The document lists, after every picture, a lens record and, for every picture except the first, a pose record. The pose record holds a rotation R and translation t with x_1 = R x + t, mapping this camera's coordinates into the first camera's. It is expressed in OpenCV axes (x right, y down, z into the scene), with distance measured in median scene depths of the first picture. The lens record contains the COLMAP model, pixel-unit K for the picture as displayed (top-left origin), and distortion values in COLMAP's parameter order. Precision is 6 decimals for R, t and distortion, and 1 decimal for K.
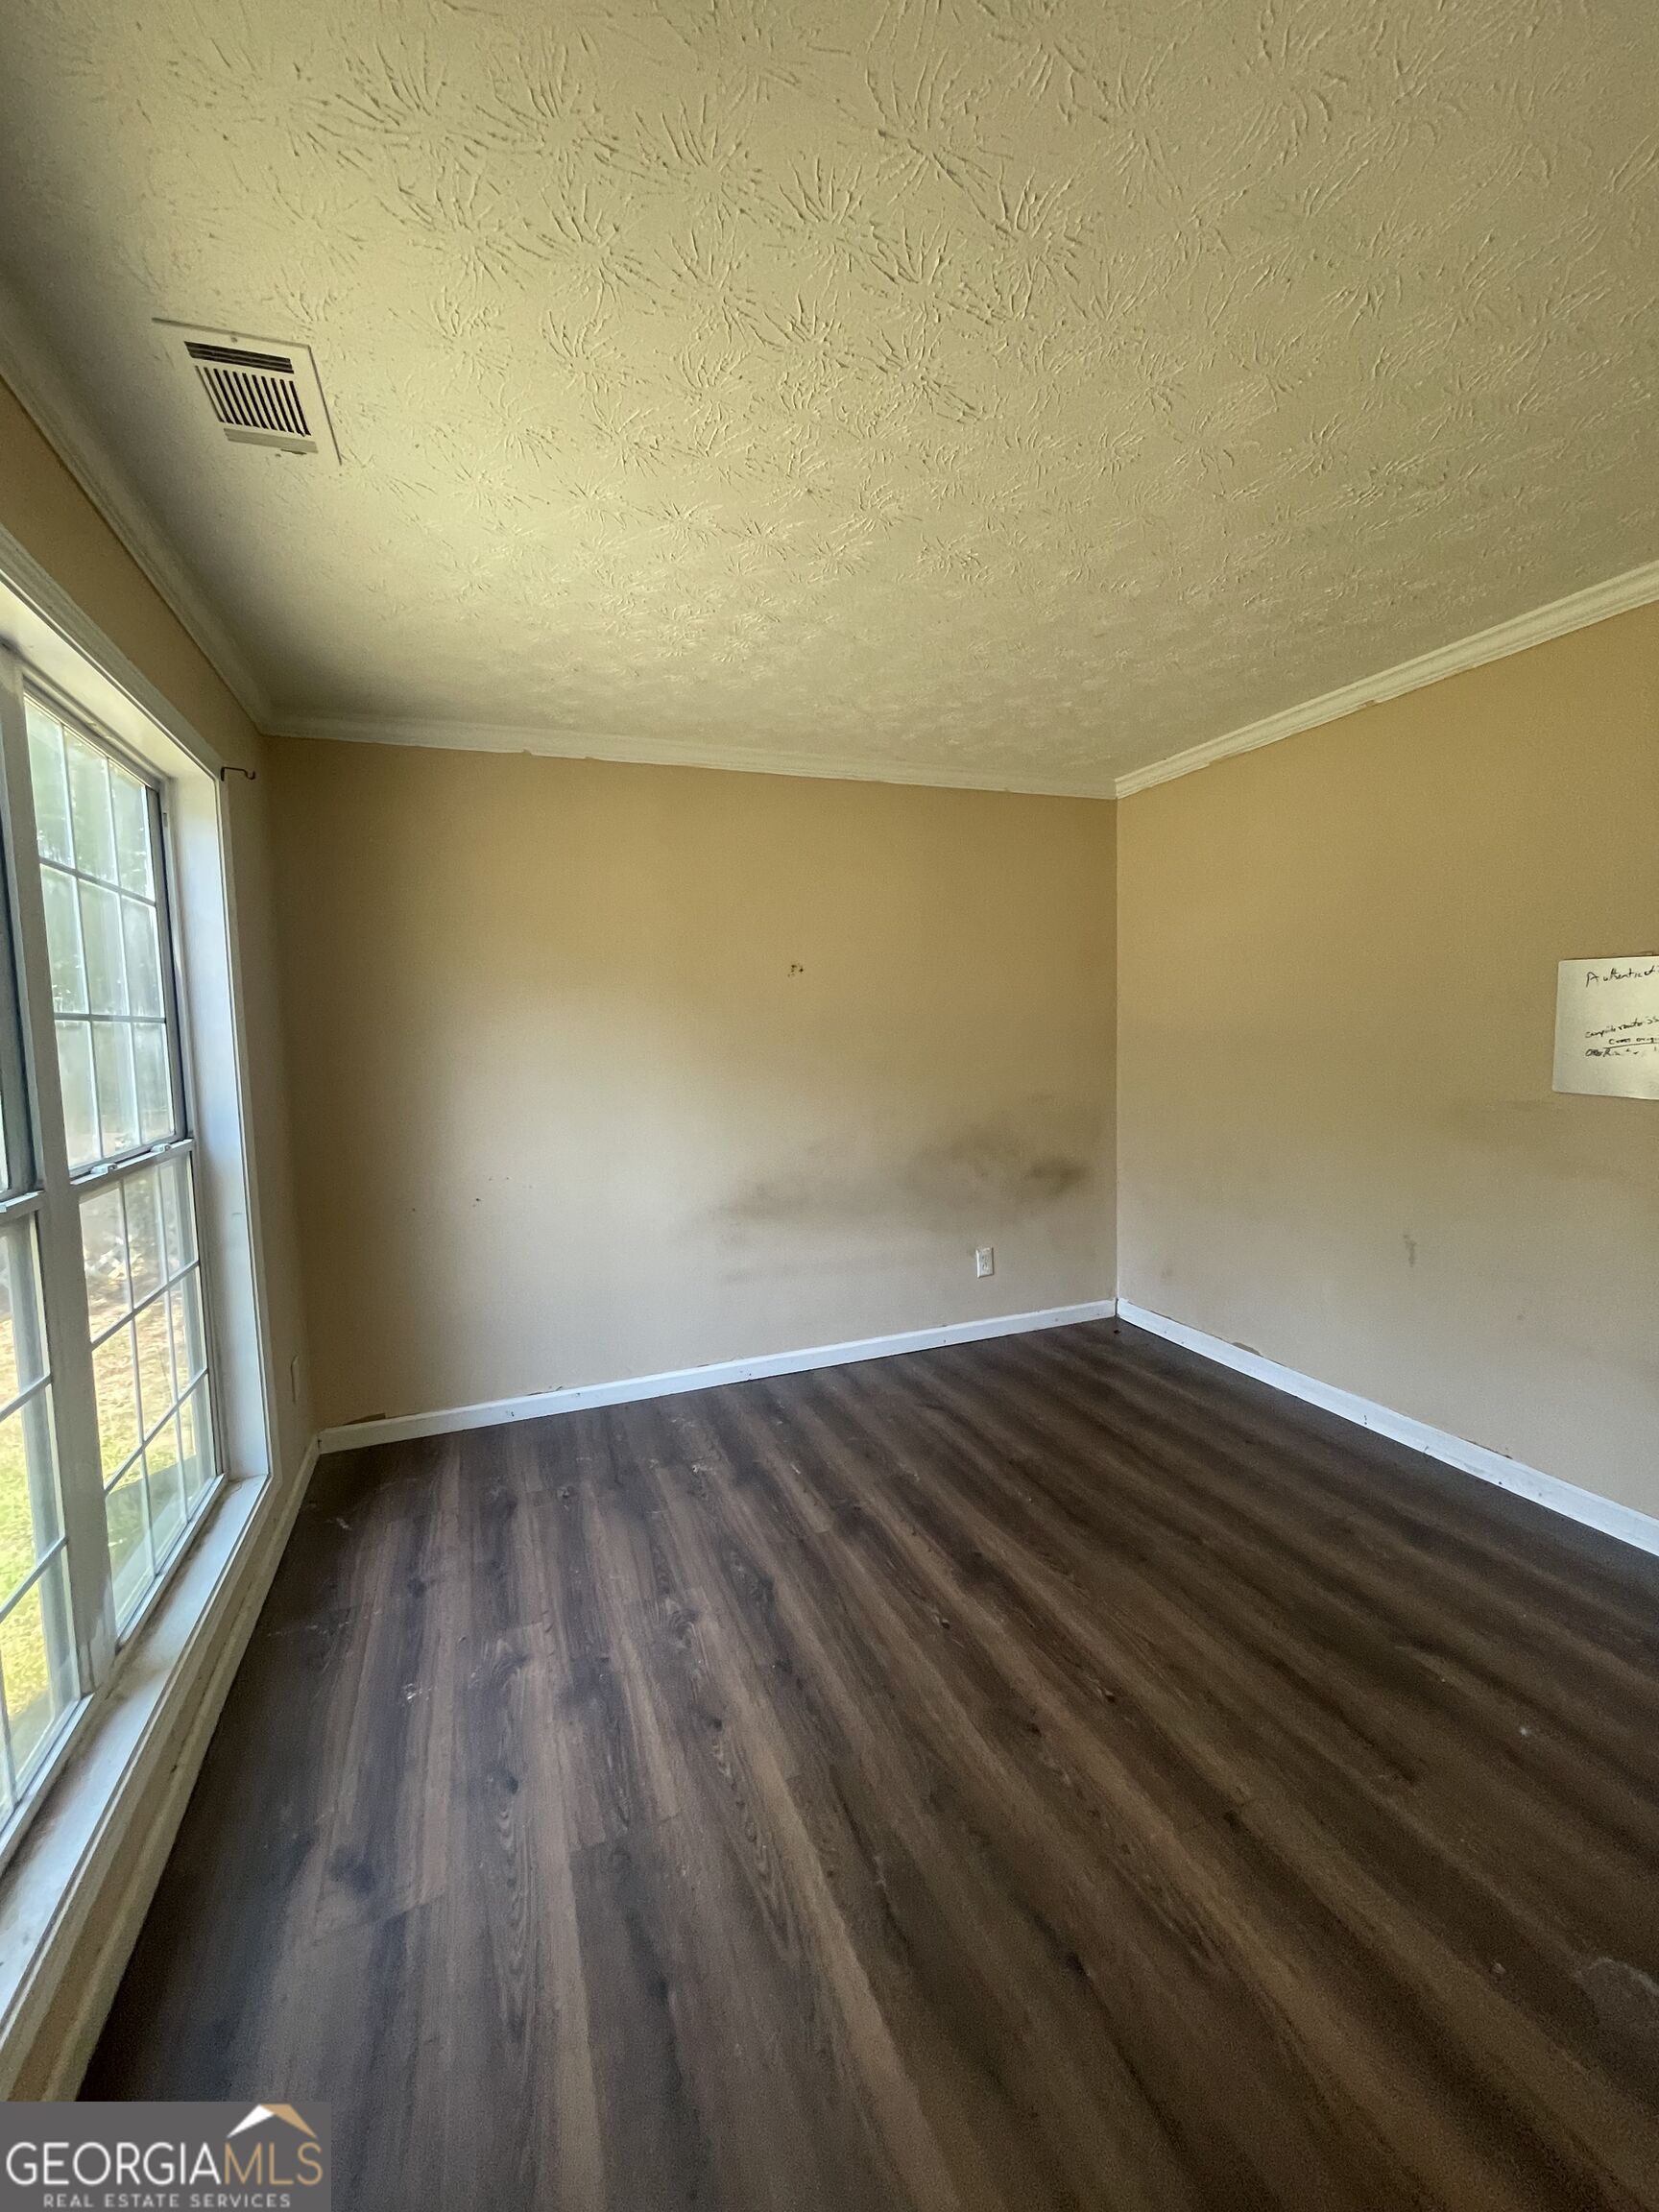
lens RADIAL K [[893.8, 0, 828.5], [0, 893.8, 1101.0], [0, 0, 1]] dist [-0.003223, 0.000439]
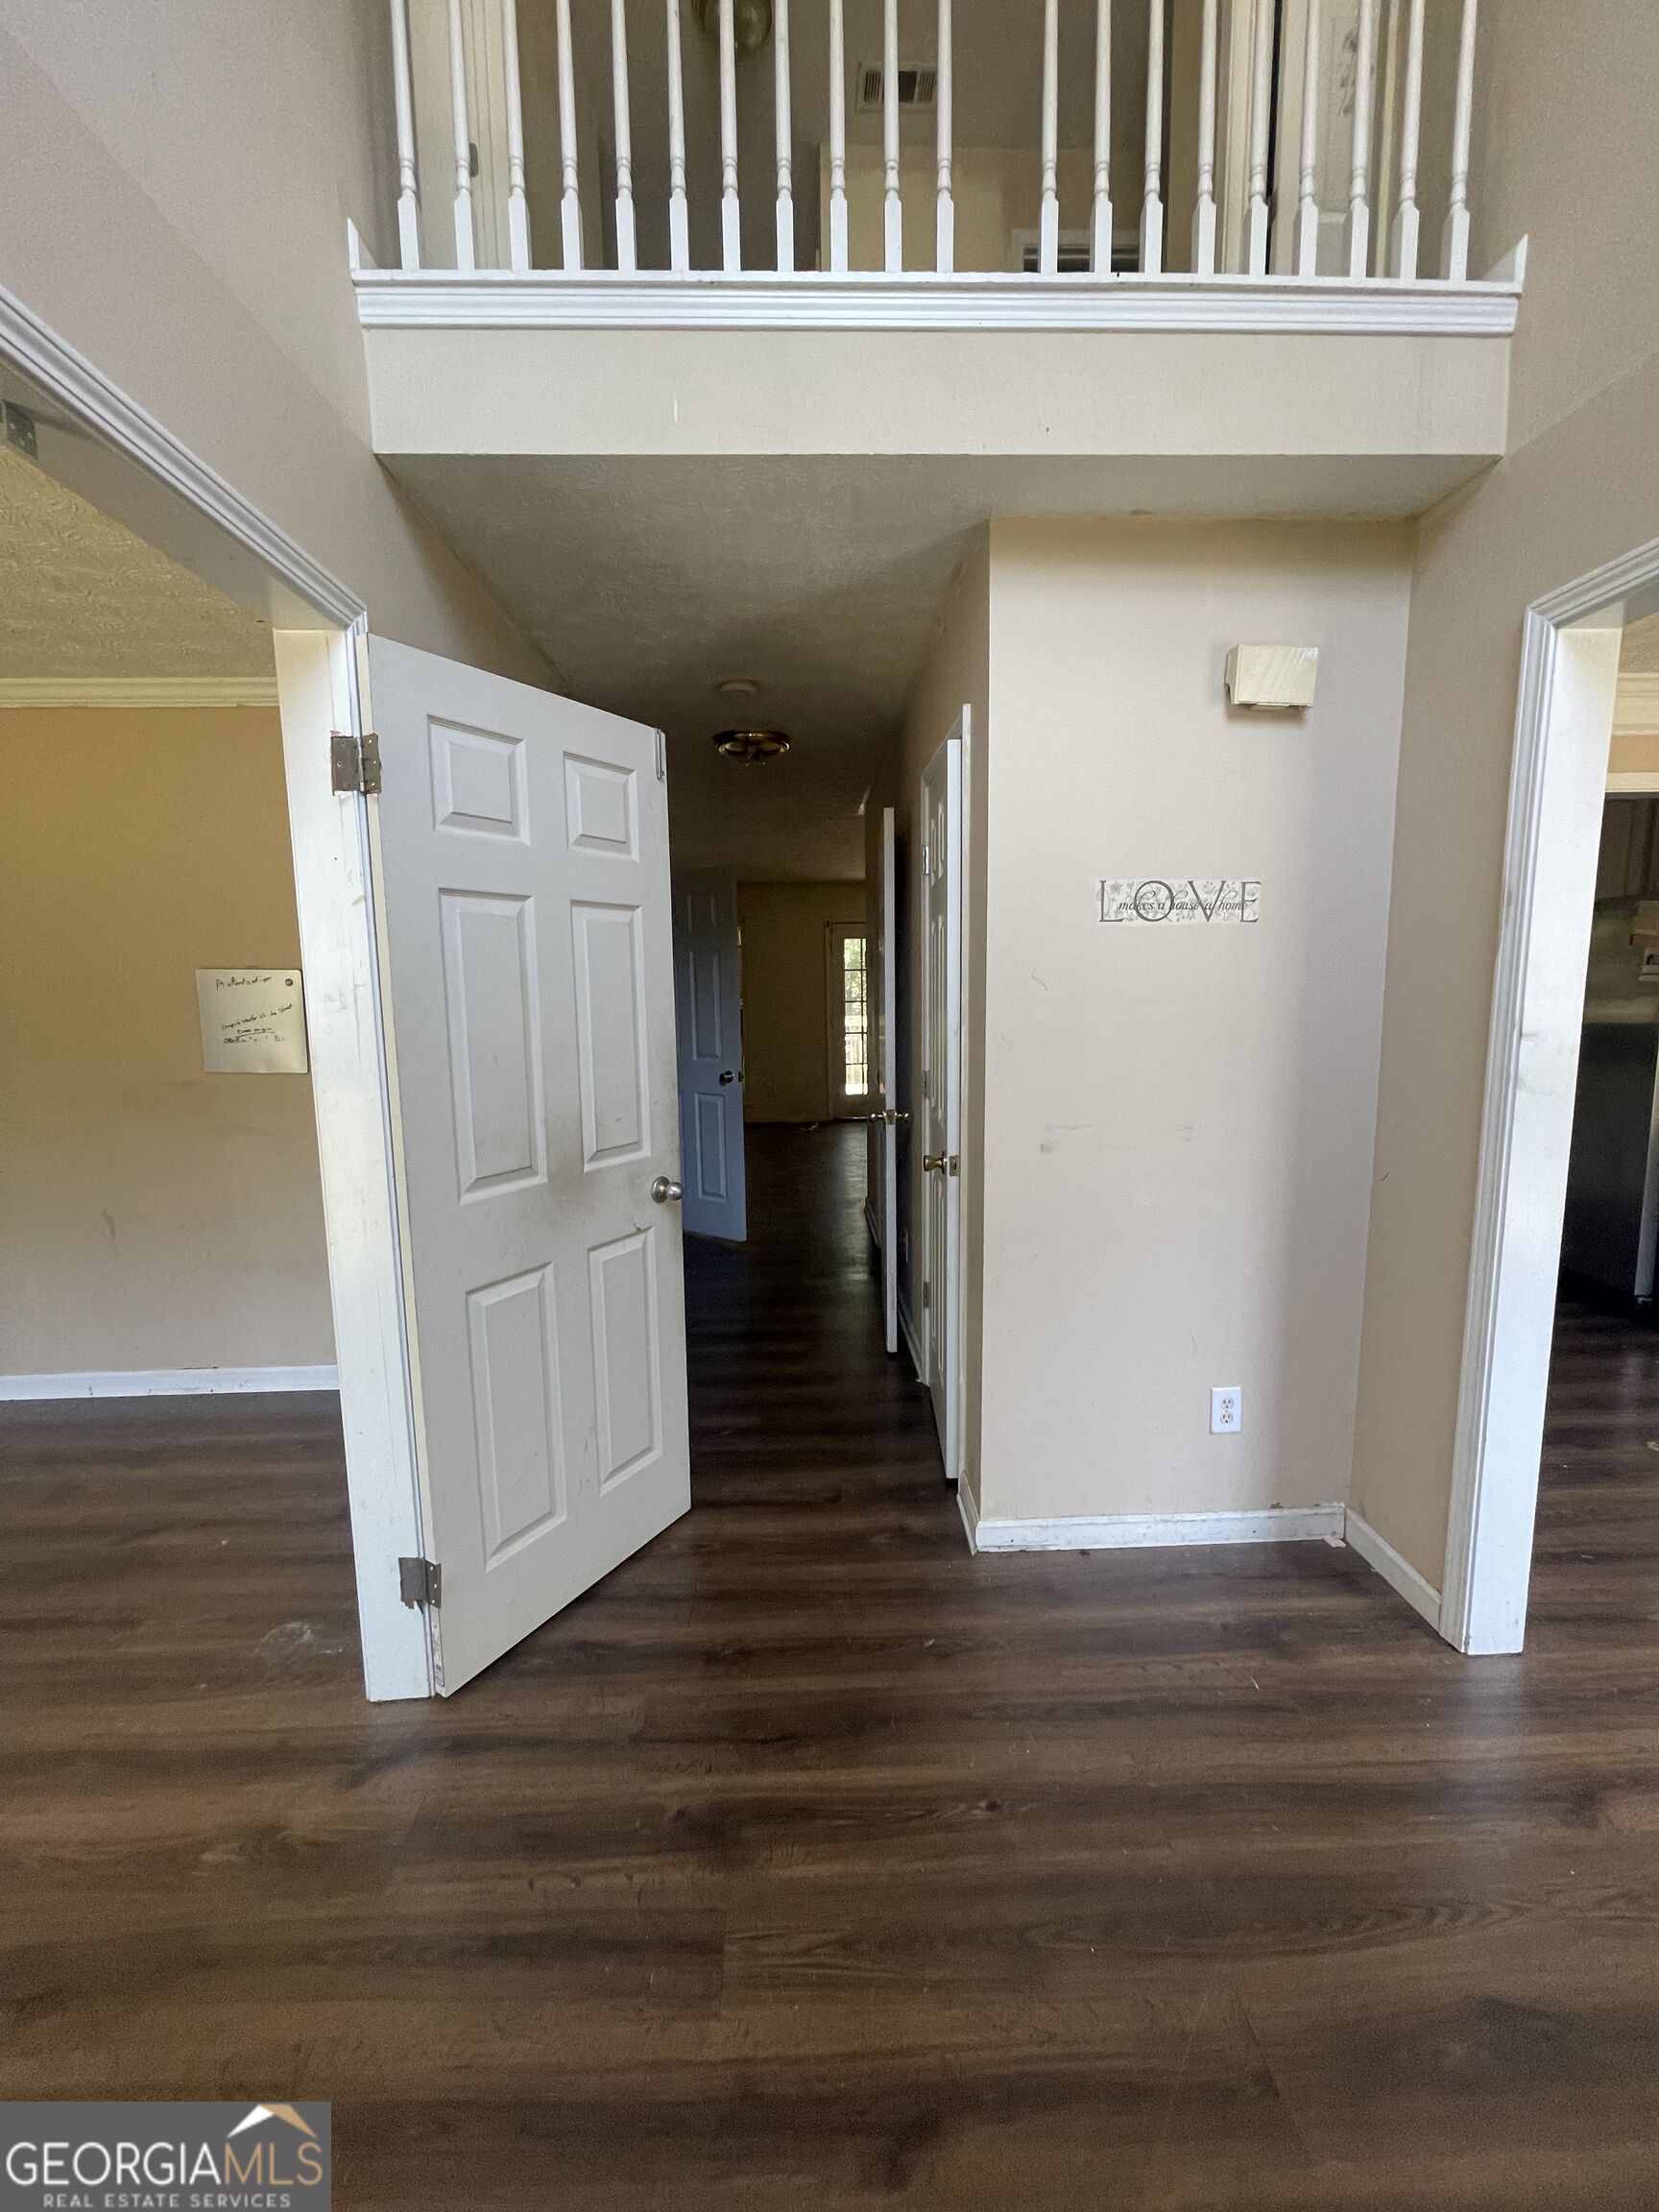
lens RADIAL K [[893.8, 0, 830.3], [0, 893.8, 1094.4], [0, 0, 1]] dist [-0.003223, 0.000439]
pose [[0.327662, -0.101257, 0.939353, -0.095076], [0.085484, 0.993340, 0.077259, -0.001145], [-0.940920, 0.054985, 0.334136, -0.270254]]
